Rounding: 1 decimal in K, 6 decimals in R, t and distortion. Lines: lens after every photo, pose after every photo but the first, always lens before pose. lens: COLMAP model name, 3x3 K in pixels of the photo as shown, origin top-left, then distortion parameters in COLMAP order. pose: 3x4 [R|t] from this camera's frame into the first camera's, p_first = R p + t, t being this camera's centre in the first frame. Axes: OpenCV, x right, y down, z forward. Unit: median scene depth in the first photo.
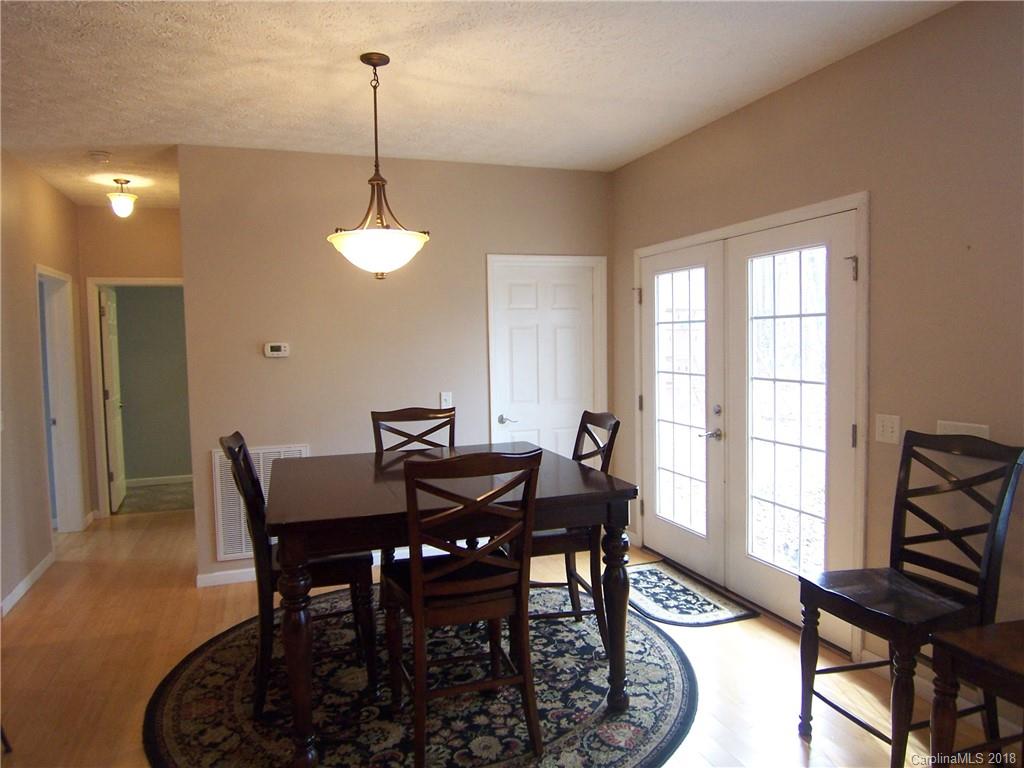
lens RADIAL K [[687.0, 0, 513.8], [0, 687.0, 382.2], [0, 0, 1]] dist [-0.048811, -0.010135]
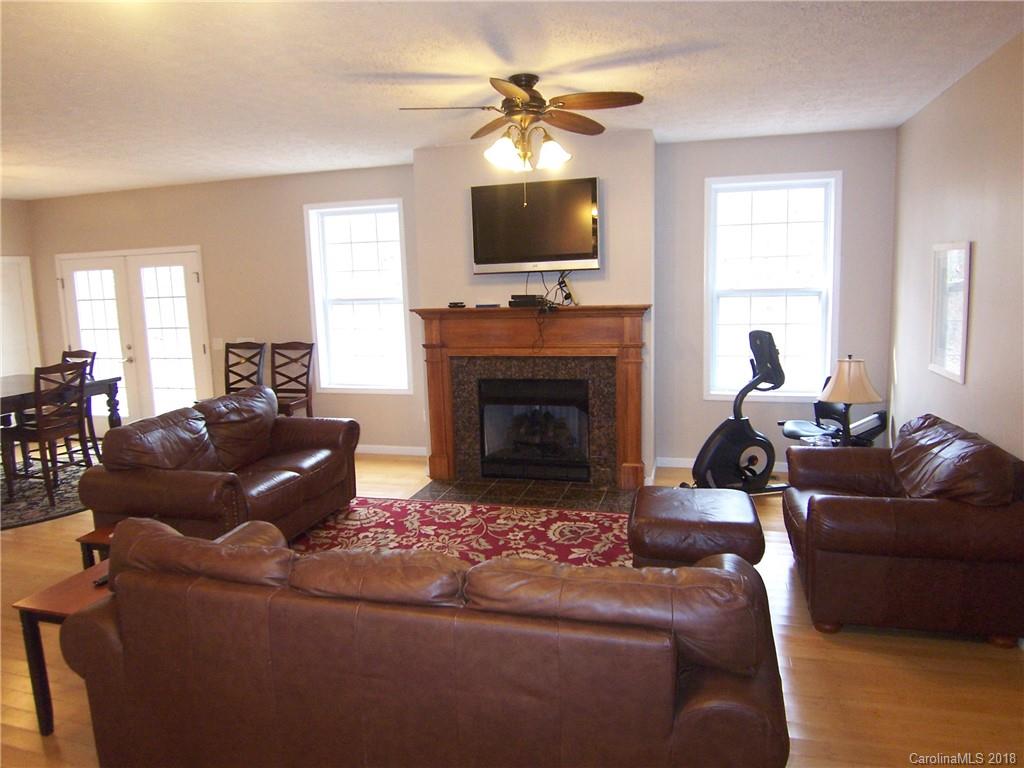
lens RADIAL K [[687.0, 0, 513.6], [0, 687.0, 381.8], [0, 0, 1]] dist [-0.048811, -0.010135]
pose [[0.583027, -0.119341, 0.803640, -0.782118], [0.068046, 0.992850, 0.098073, 0.034399], [-0.809598, -0.002495, 0.586979, -1.253808]]
